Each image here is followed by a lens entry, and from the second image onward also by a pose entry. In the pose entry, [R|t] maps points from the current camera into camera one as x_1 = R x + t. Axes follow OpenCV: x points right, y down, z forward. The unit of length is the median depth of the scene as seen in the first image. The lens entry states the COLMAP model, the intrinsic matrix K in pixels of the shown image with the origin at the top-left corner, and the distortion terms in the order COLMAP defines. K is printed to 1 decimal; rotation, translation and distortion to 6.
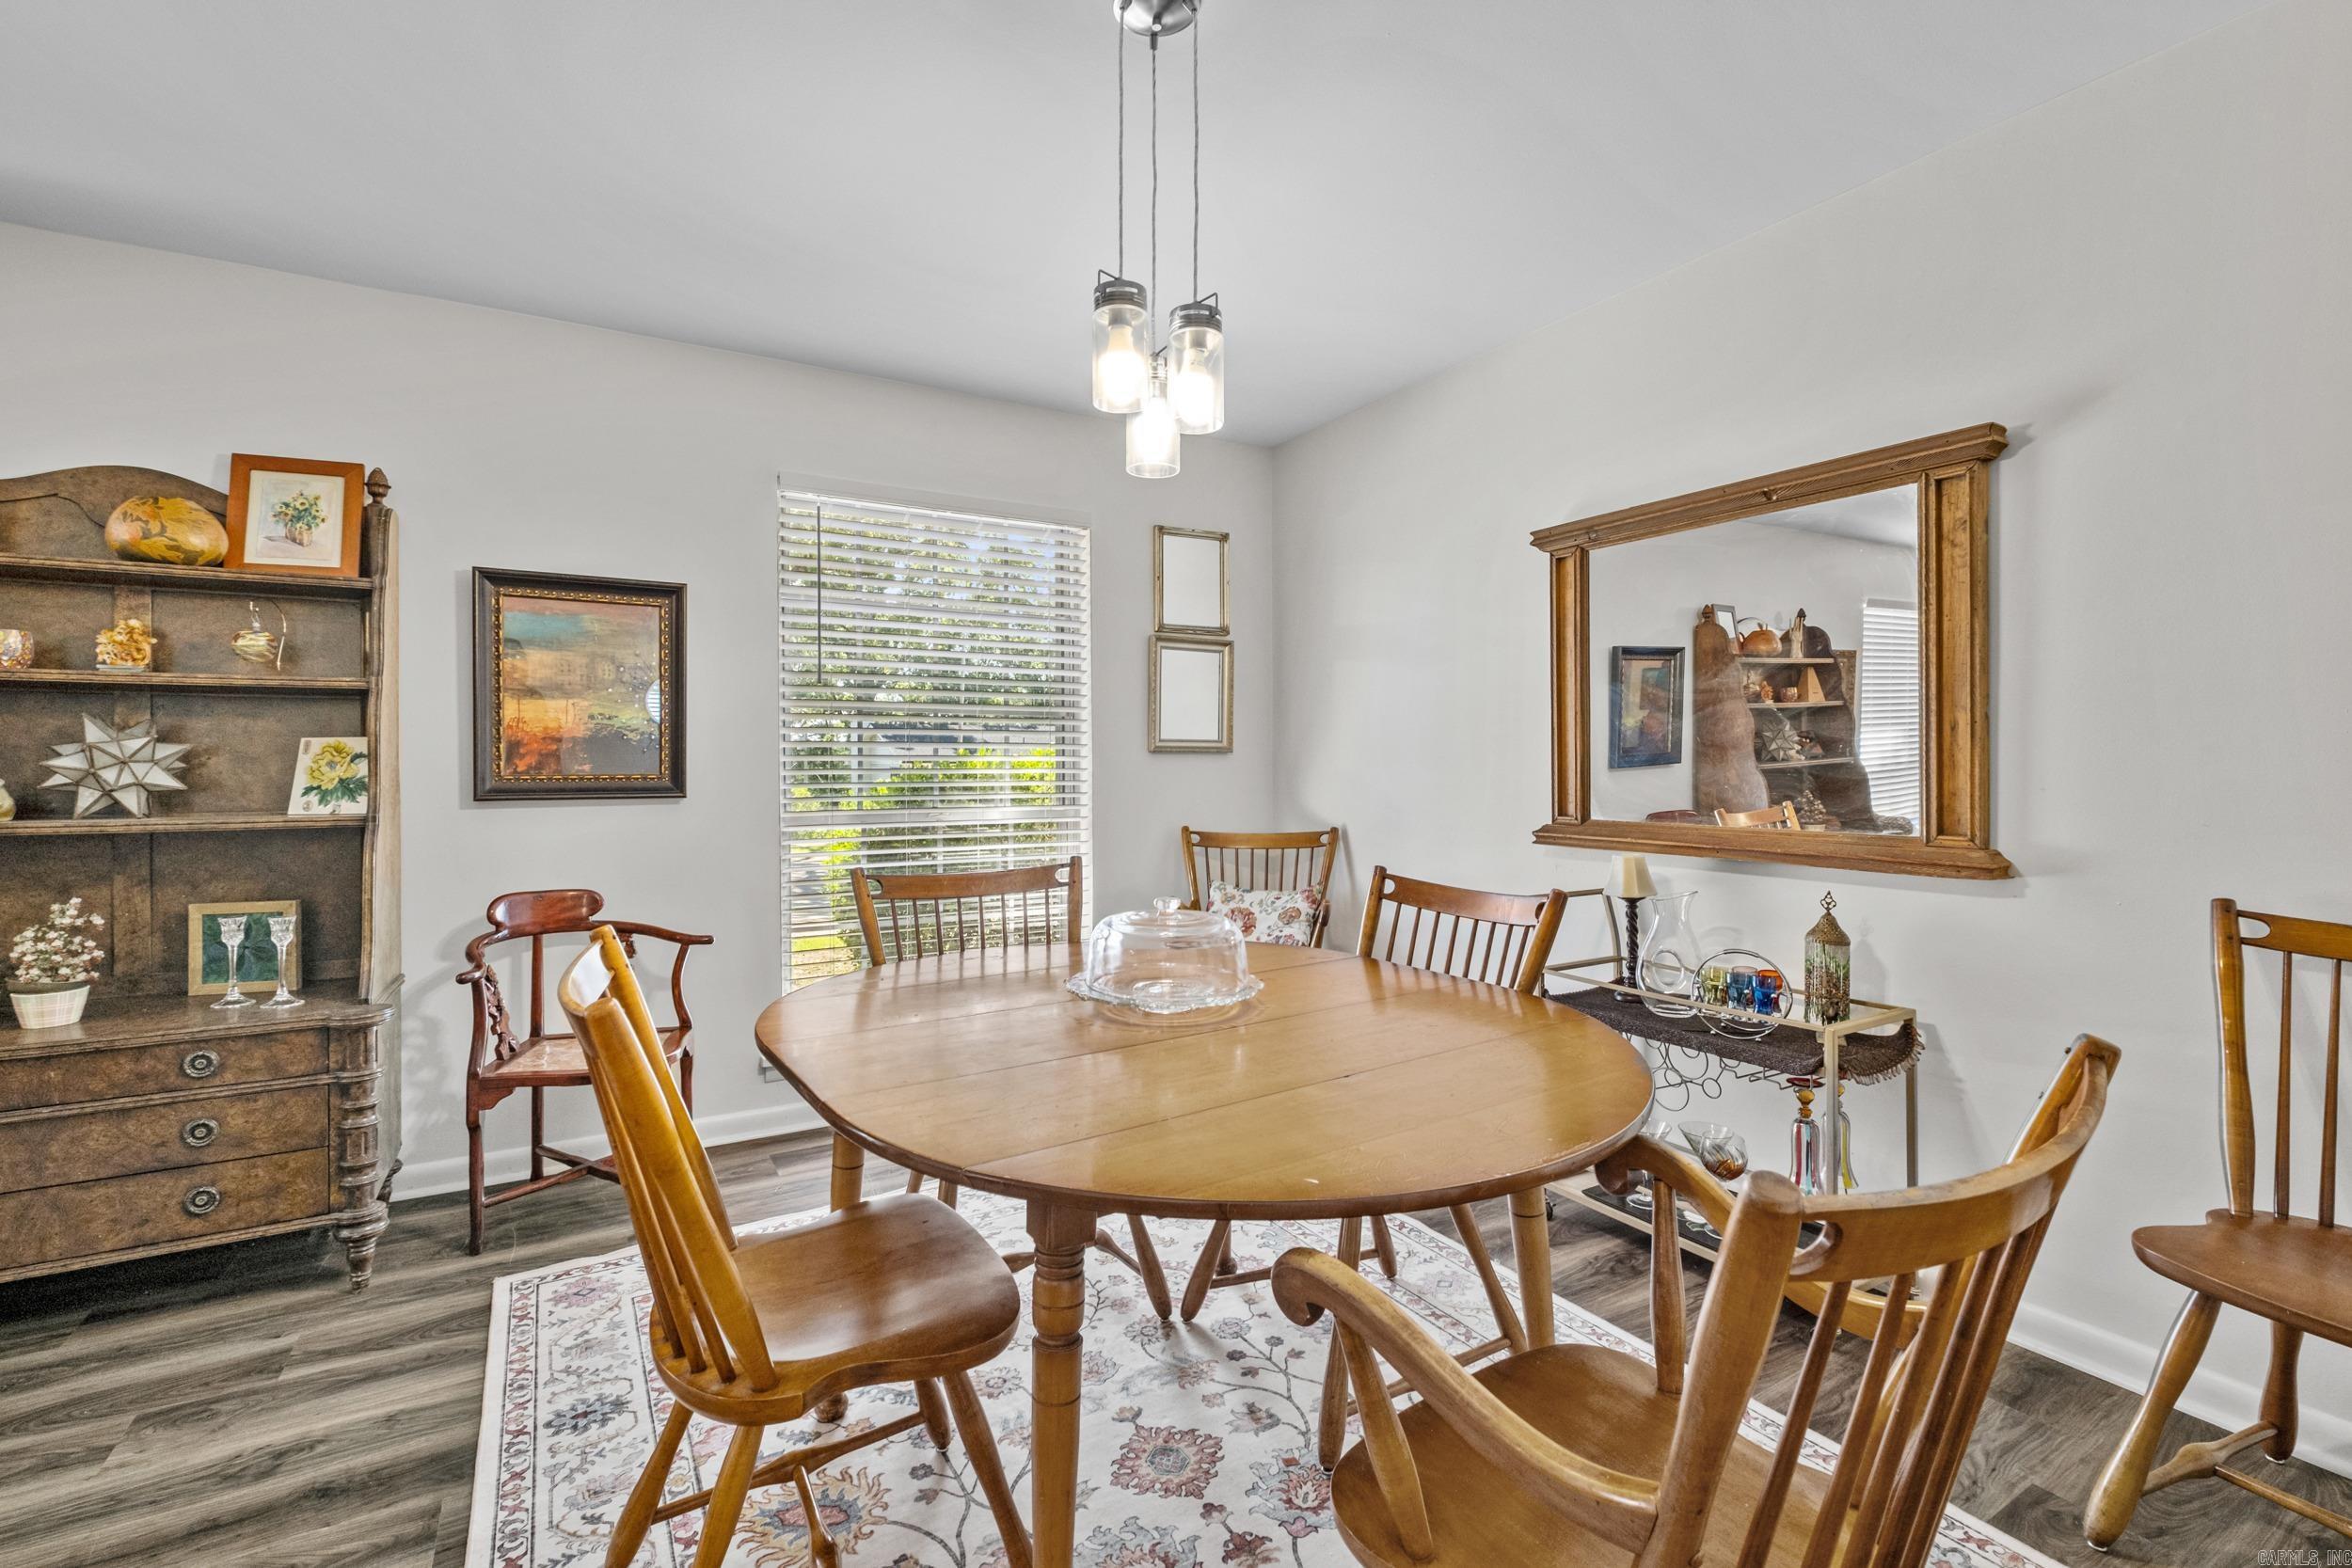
lens RADIAL K [[1018.3, 0, 1177.0], [0, 1018.3, 769.8], [0, 0, 1]] dist [-0.008704, 0.000532]
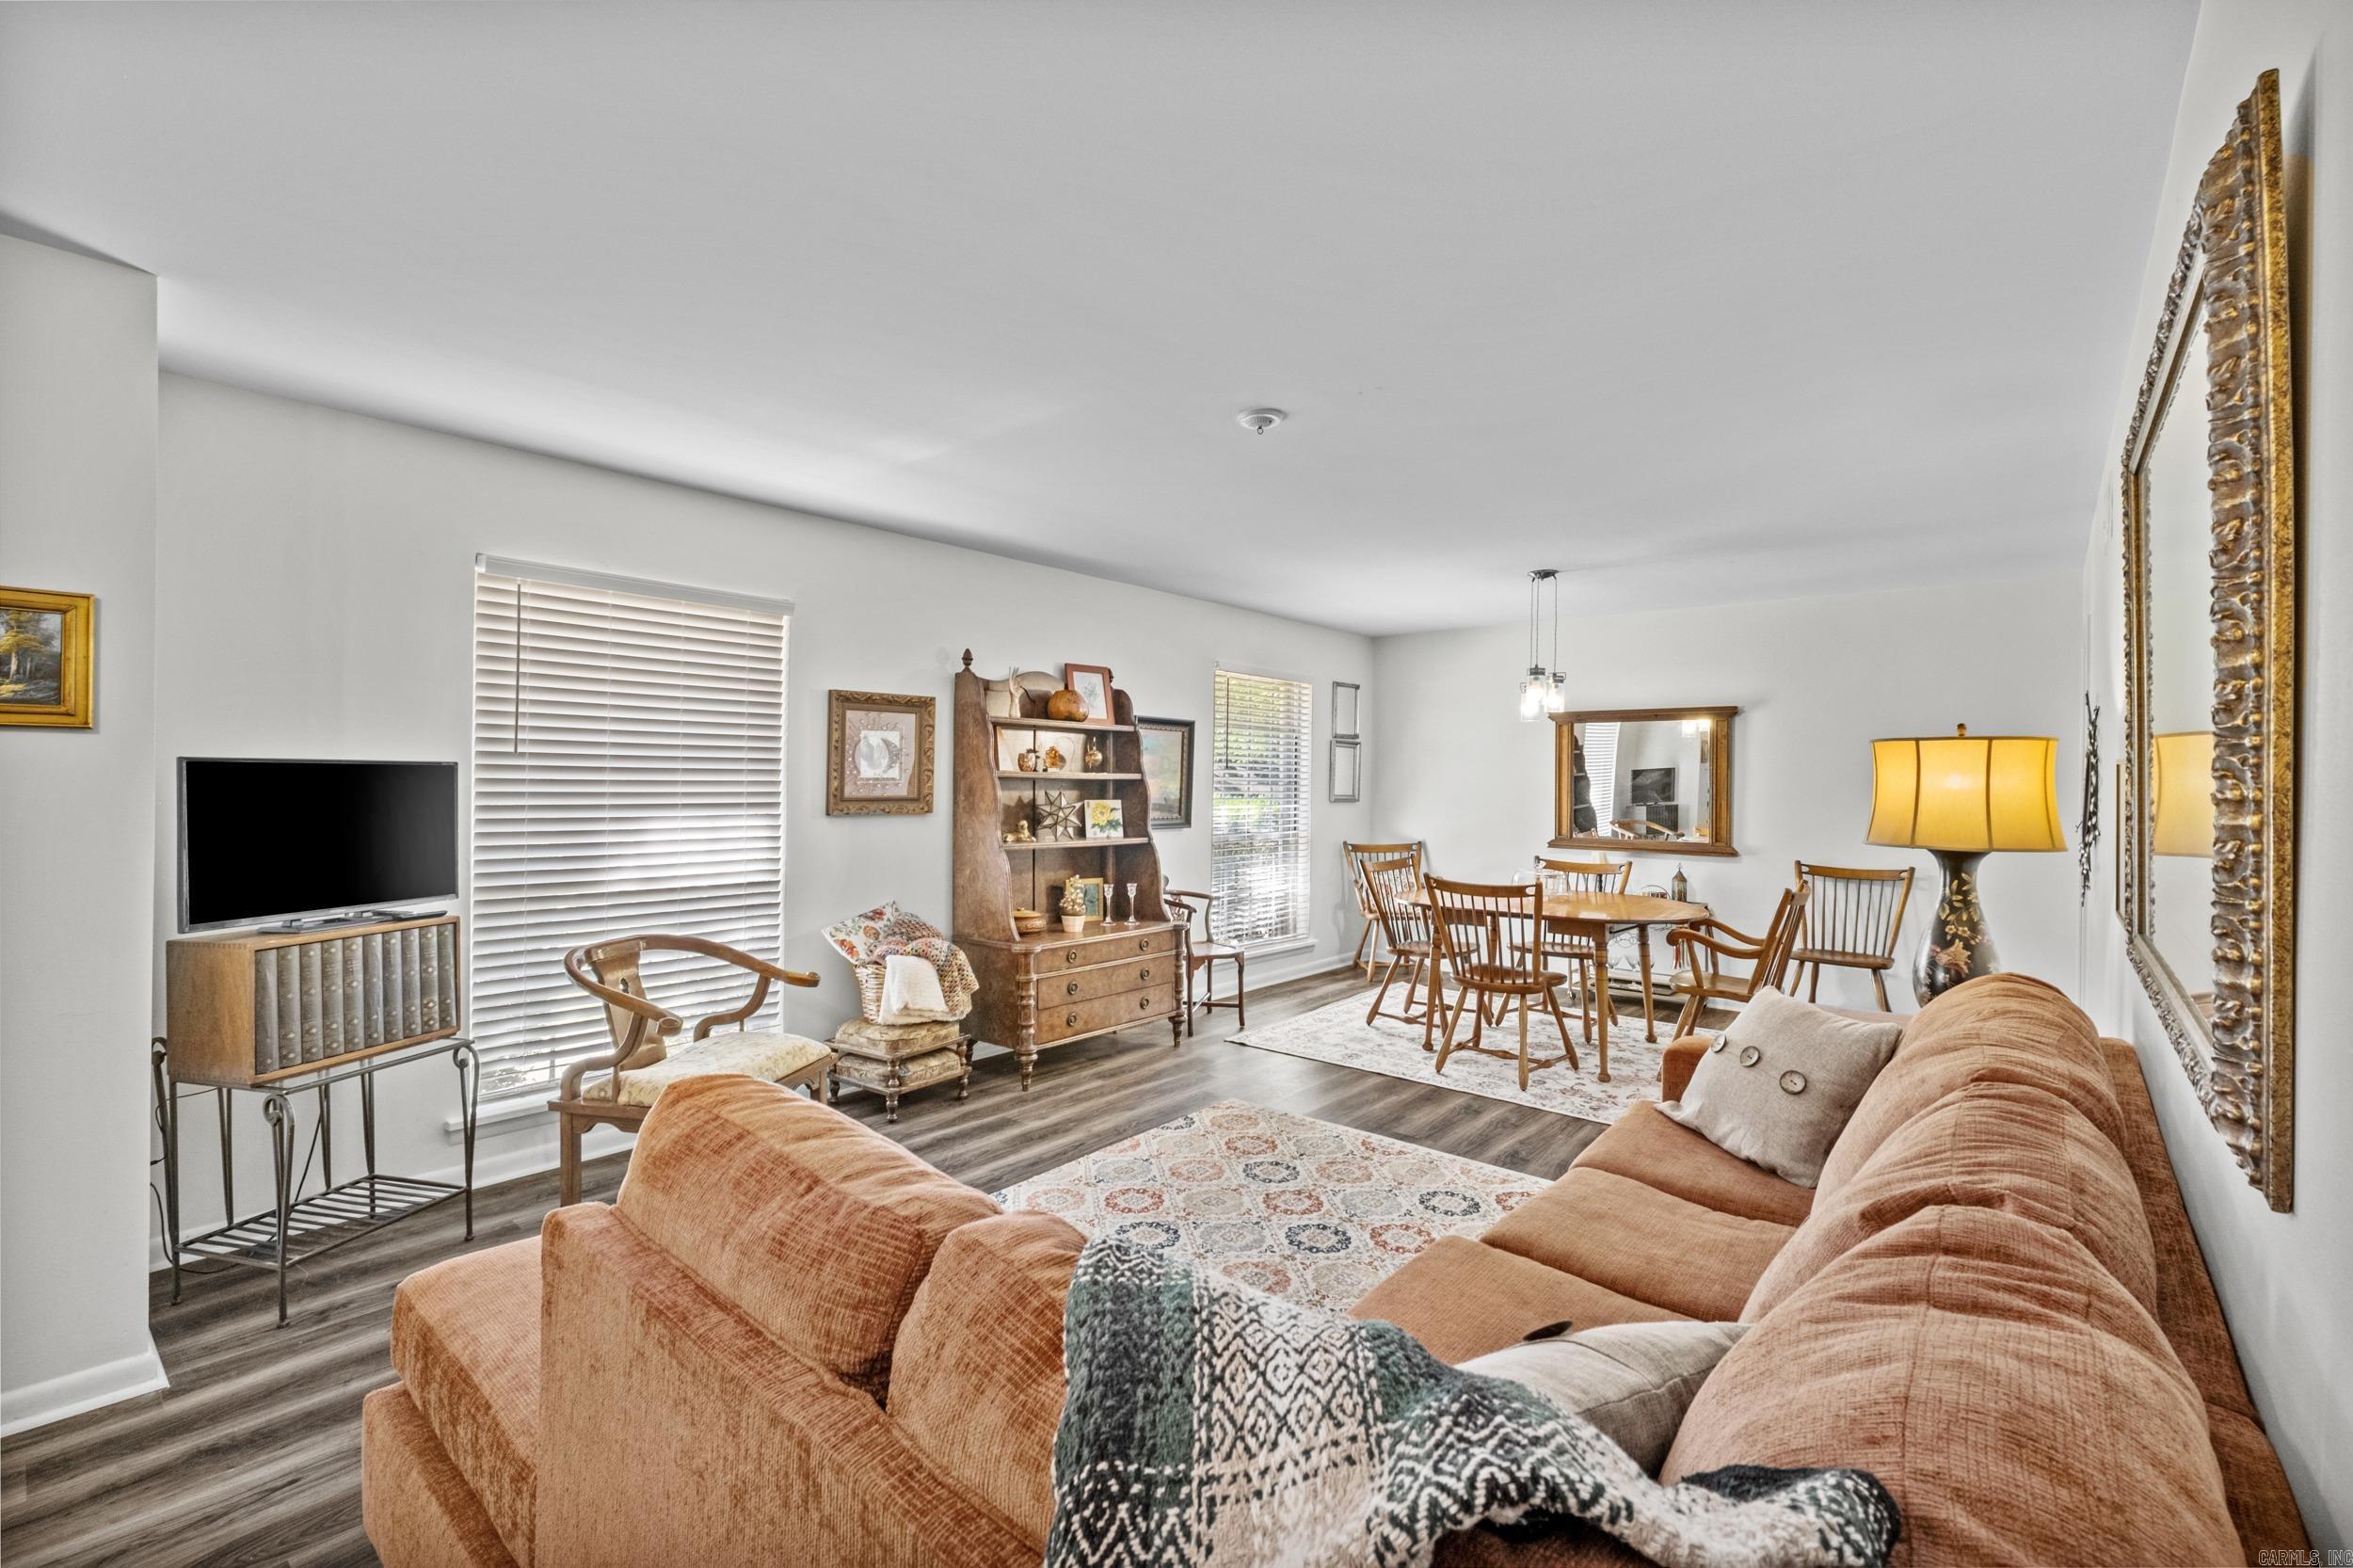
lens RADIAL K [[1018.8, 0, 1165.9], [0, 1018.8, 773.8], [0, 0, 1]] dist [-0.008704, 0.000532]
pose [[0.946049, 0.016580, 0.323599, -1.402296], [-0.013052, 0.999829, -0.013070, -0.061427], [-0.323761, 0.008141, 0.946104, -1.039601]]
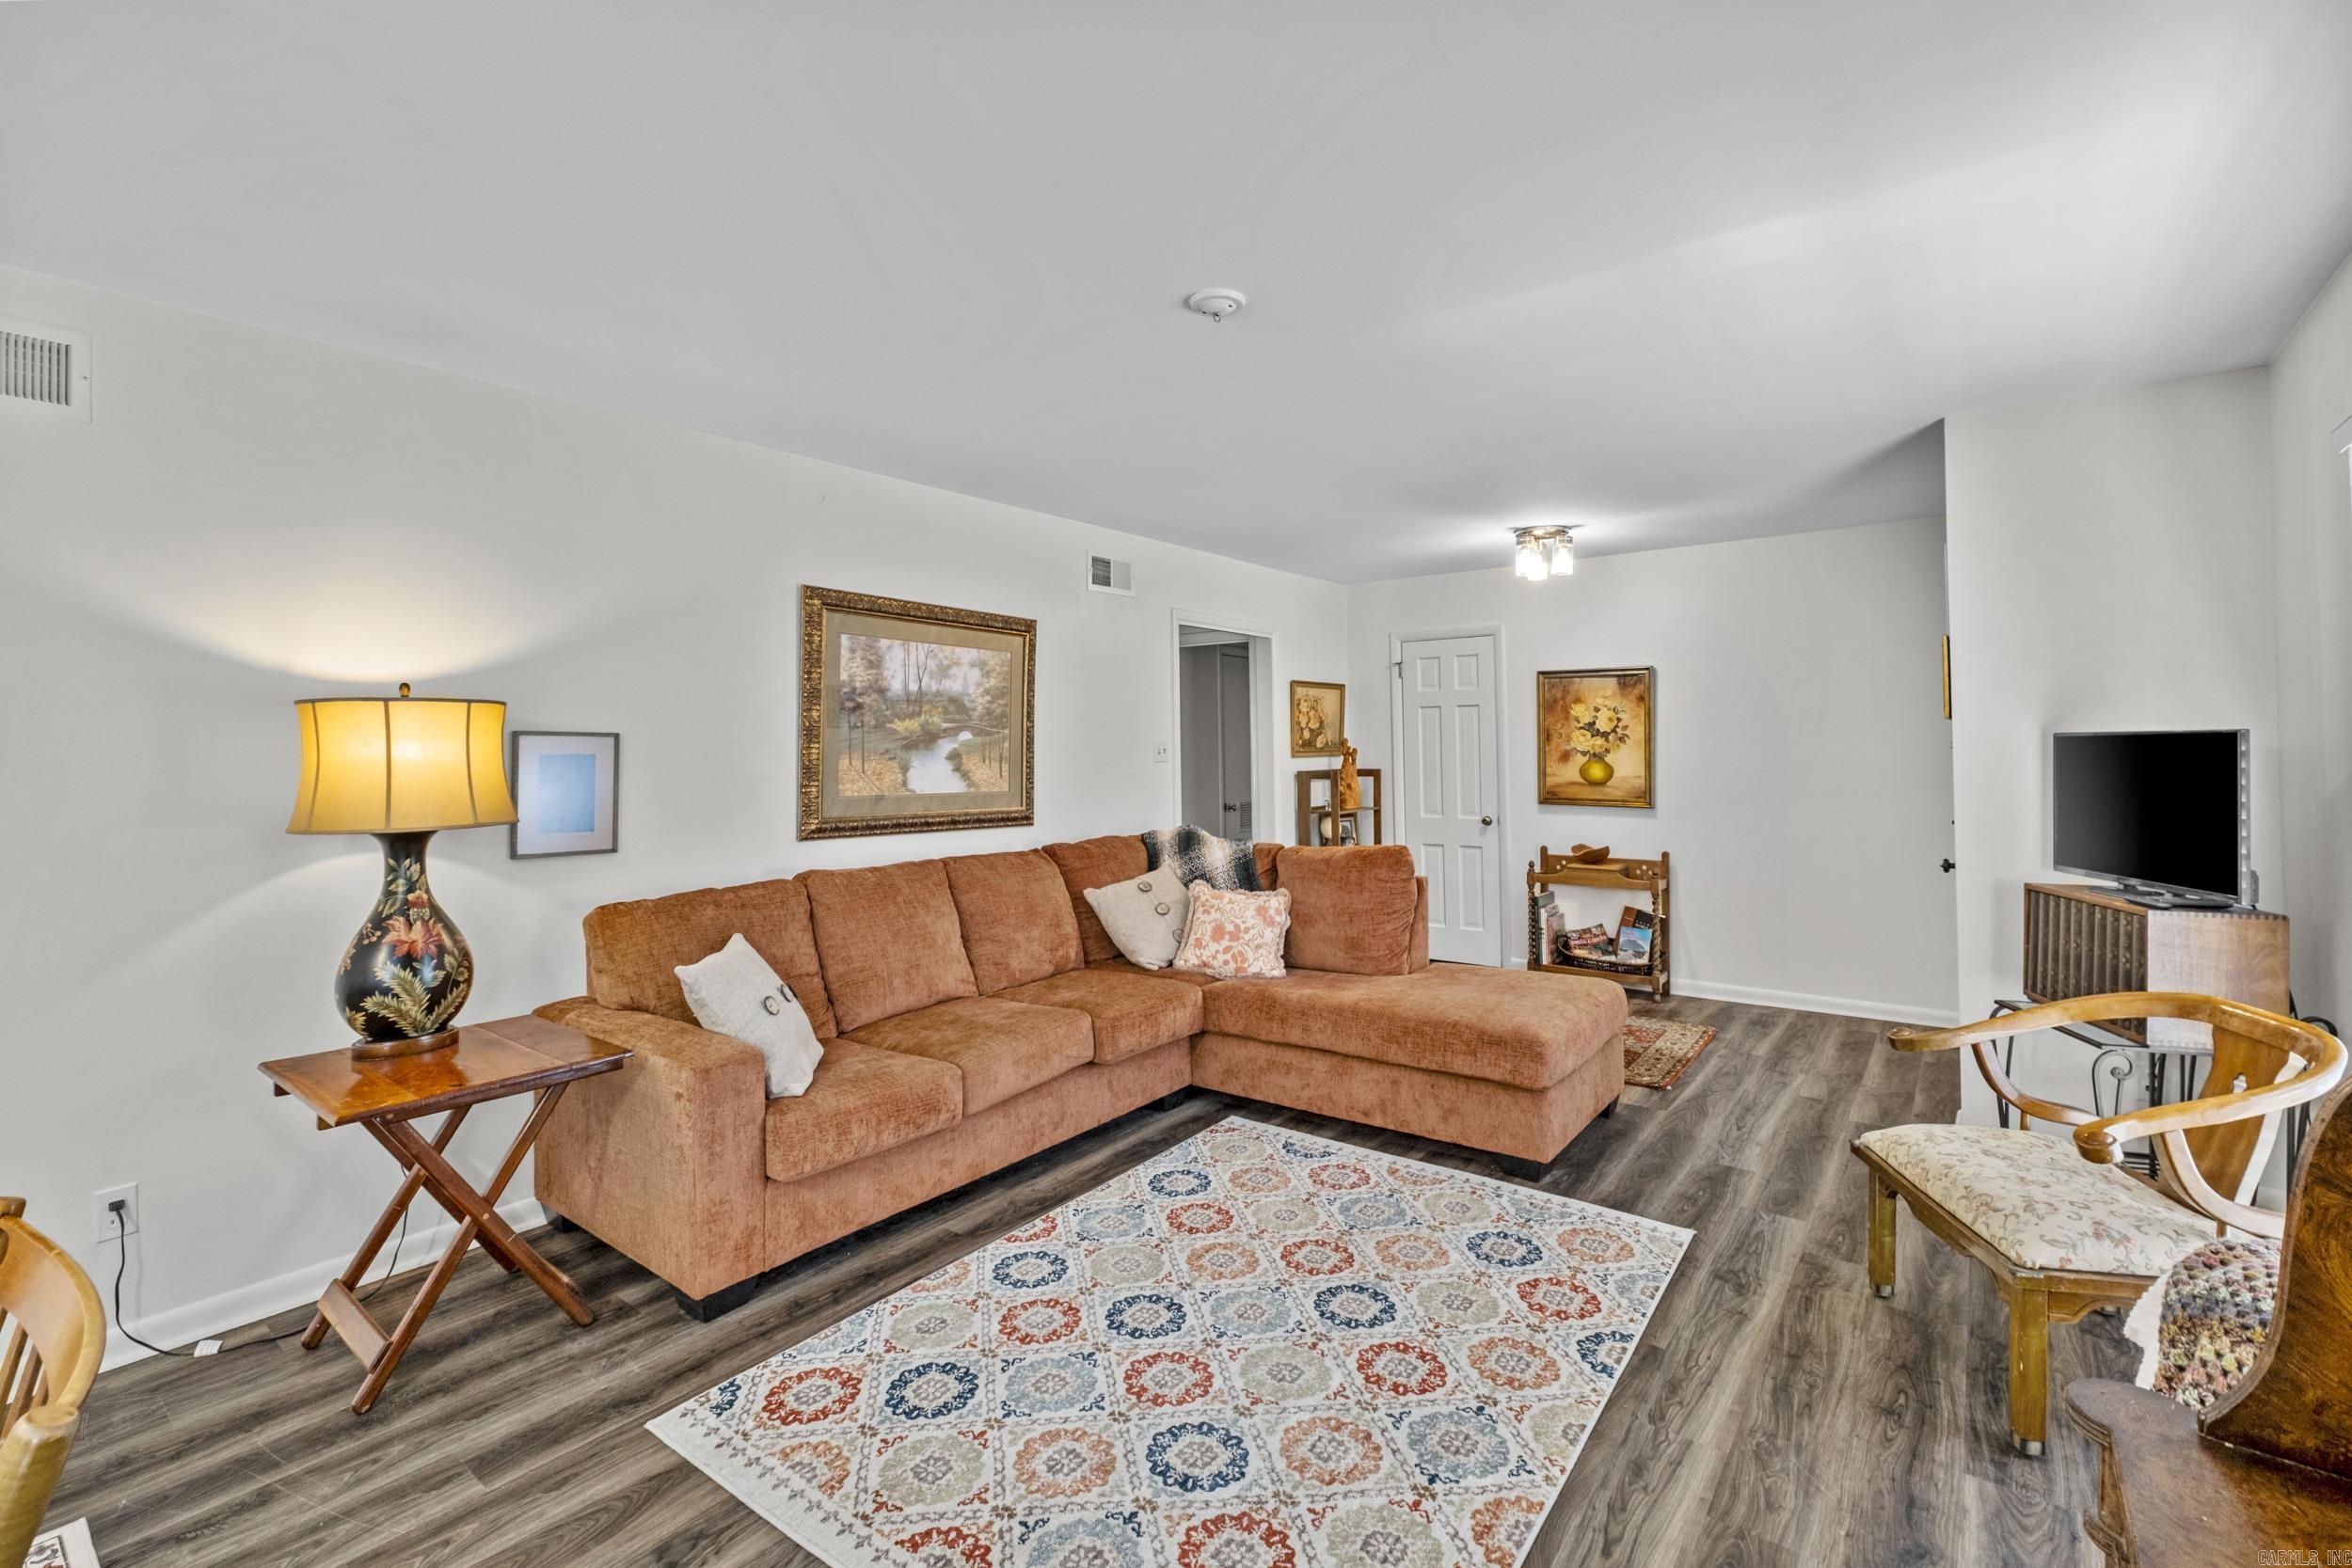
lens RADIAL K [[1018.3, 0, 1177.9], [0, 1018.3, 759.5], [0, 0, 1]] dist [-0.008704, 0.000532]
pose [[-0.927782, 0.015871, -0.372786, -0.515408], [0.009444, 0.999774, 0.019061, -0.081720], [0.373004, 0.014164, -0.927722, 0.934308]]
